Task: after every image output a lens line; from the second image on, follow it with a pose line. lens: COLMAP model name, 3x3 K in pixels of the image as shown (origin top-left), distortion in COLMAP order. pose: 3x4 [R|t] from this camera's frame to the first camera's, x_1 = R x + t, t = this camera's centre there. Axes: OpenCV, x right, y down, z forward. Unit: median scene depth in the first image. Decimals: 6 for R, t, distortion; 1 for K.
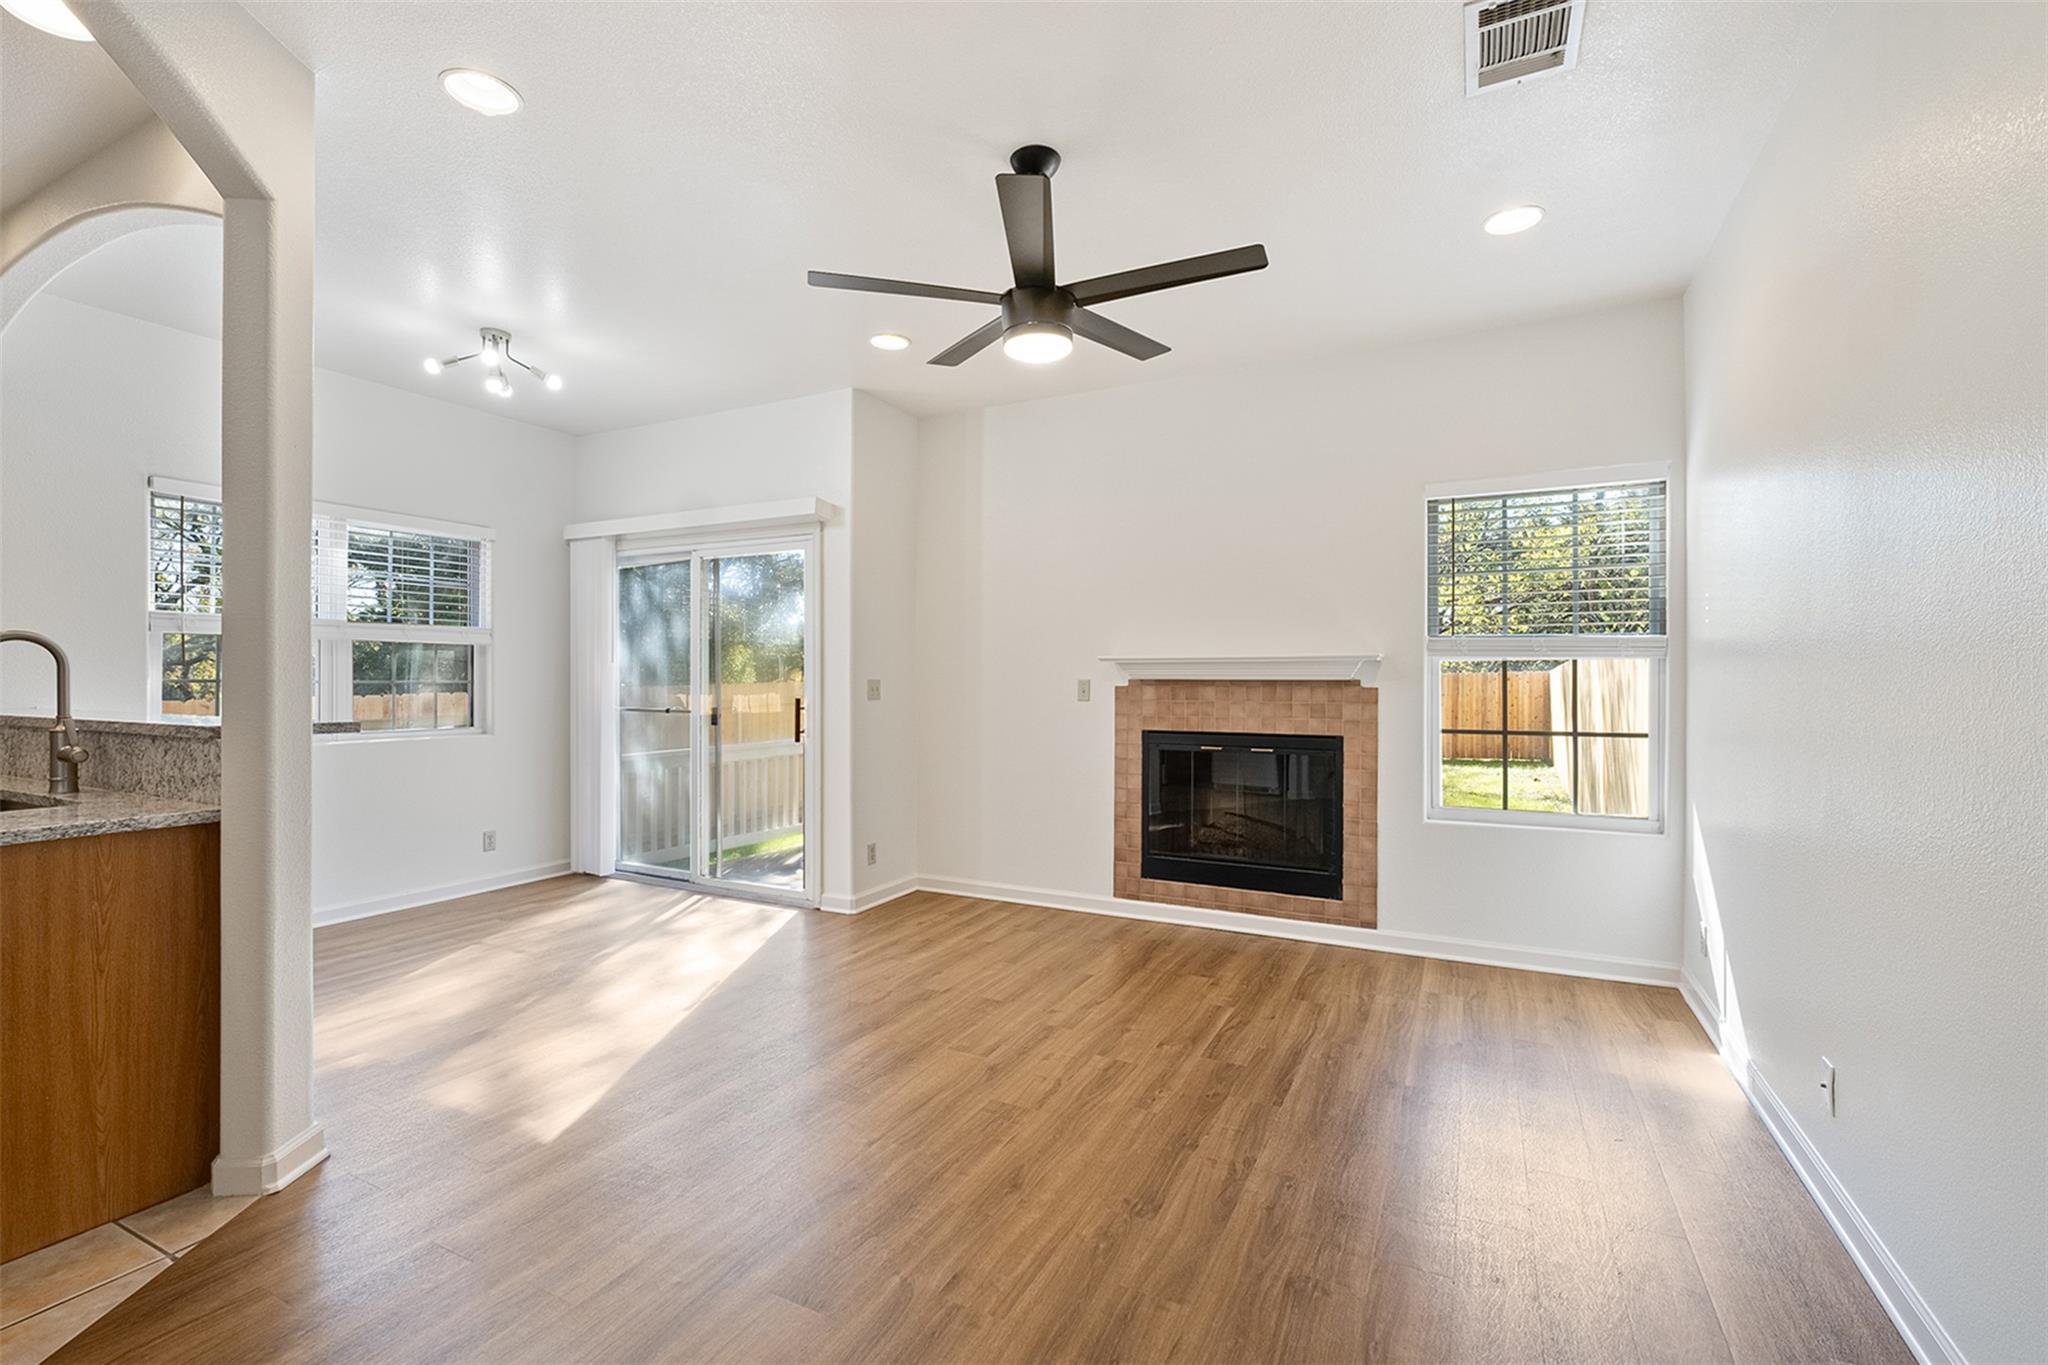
lens RADIAL K [[892.9, 0, 1033.2], [0, 892.9, 679.4], [0, 0, 1]] dist [0.002855, -0.003948]
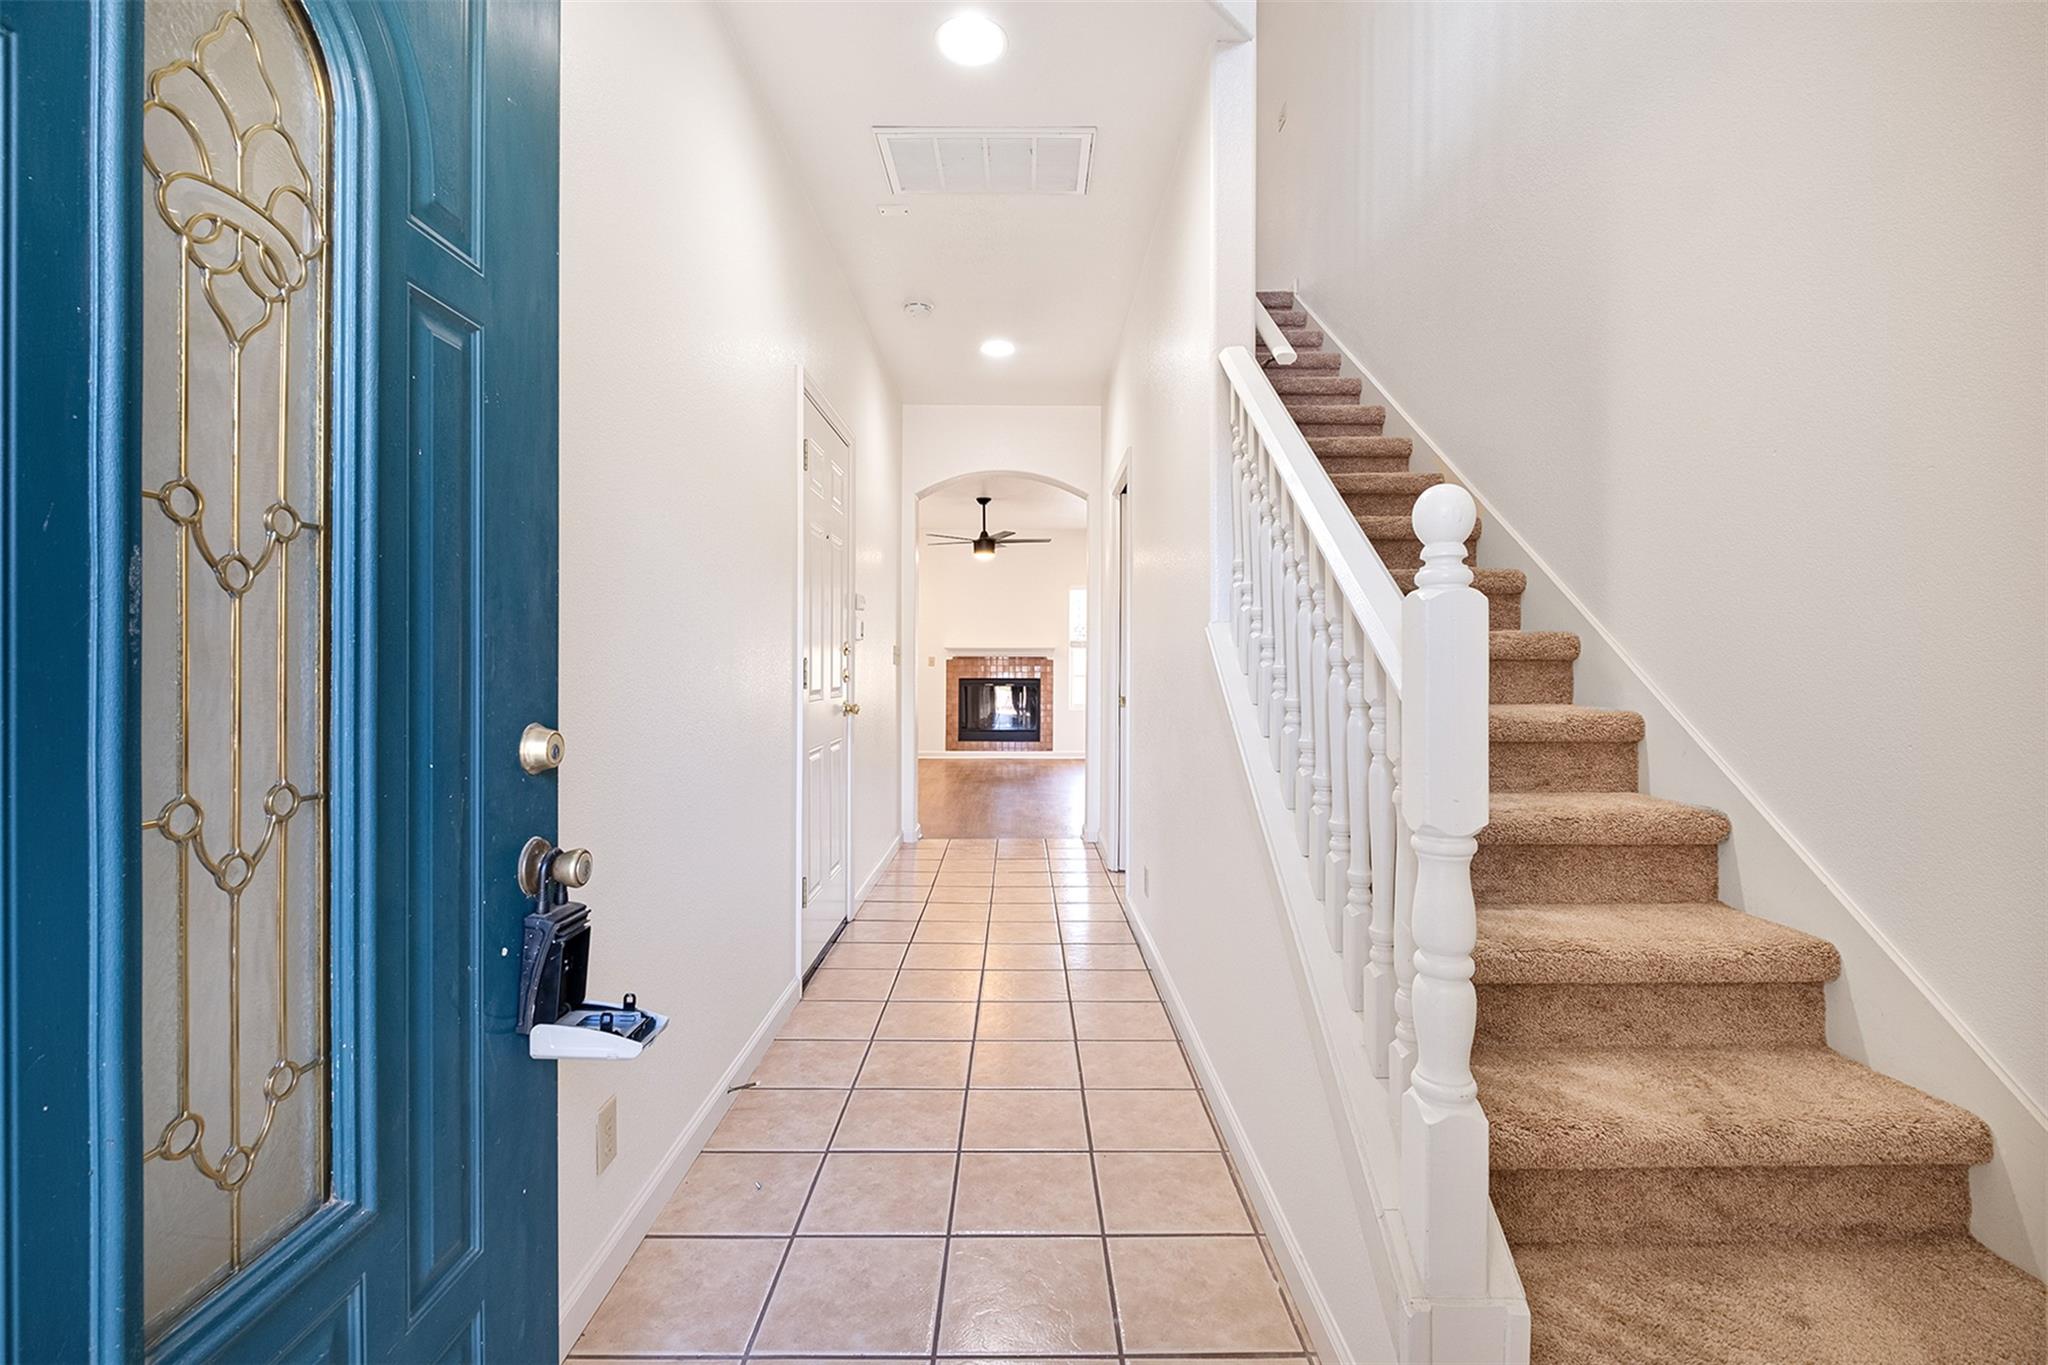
lens RADIAL K [[892.9, 0, 1026.1], [0, 892.9, 664.9], [0, 0, 1]] dist [0.002855, -0.003948]
pose [[0.894198, -0.001431, 0.447669, -0.866345], [-0.000130, 0.999994, 0.003456, 0.015174], [-0.447671, -0.003149, 0.894193, -1.323581]]
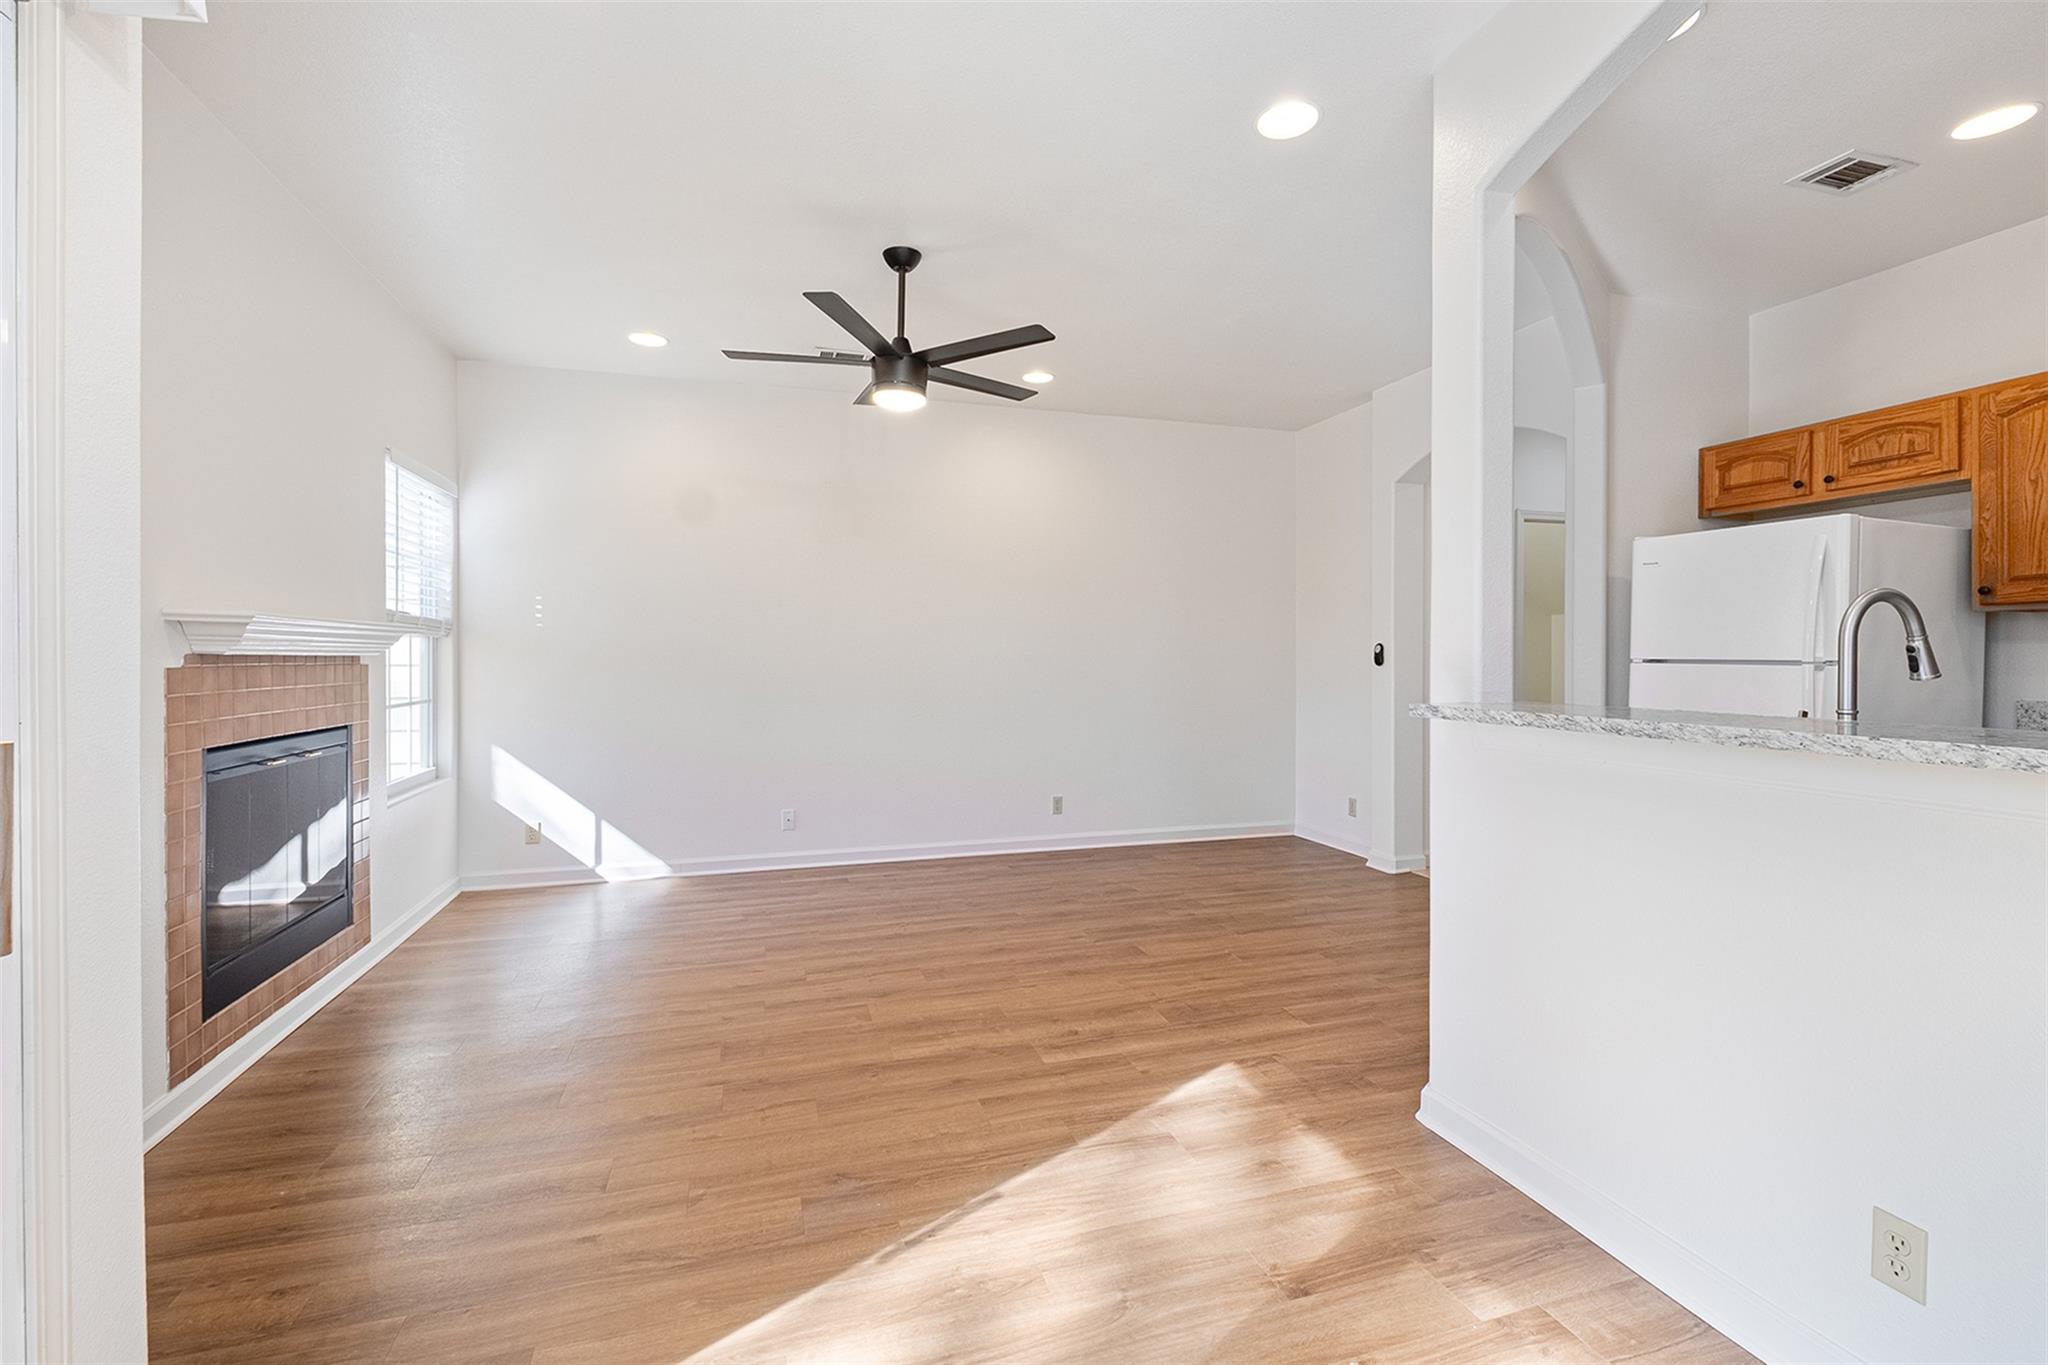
lens RADIAL K [[892.9, 0, 1010.0], [0, 892.9, 663.0], [0, 0, 1]] dist [0.002855, -0.003948]
pose [[-0.684993, -0.006452, 0.728521, -0.677146], [-0.001770, 0.999973, 0.007191, 0.000640], [-0.728548, 0.003636, -0.684986, 1.139993]]
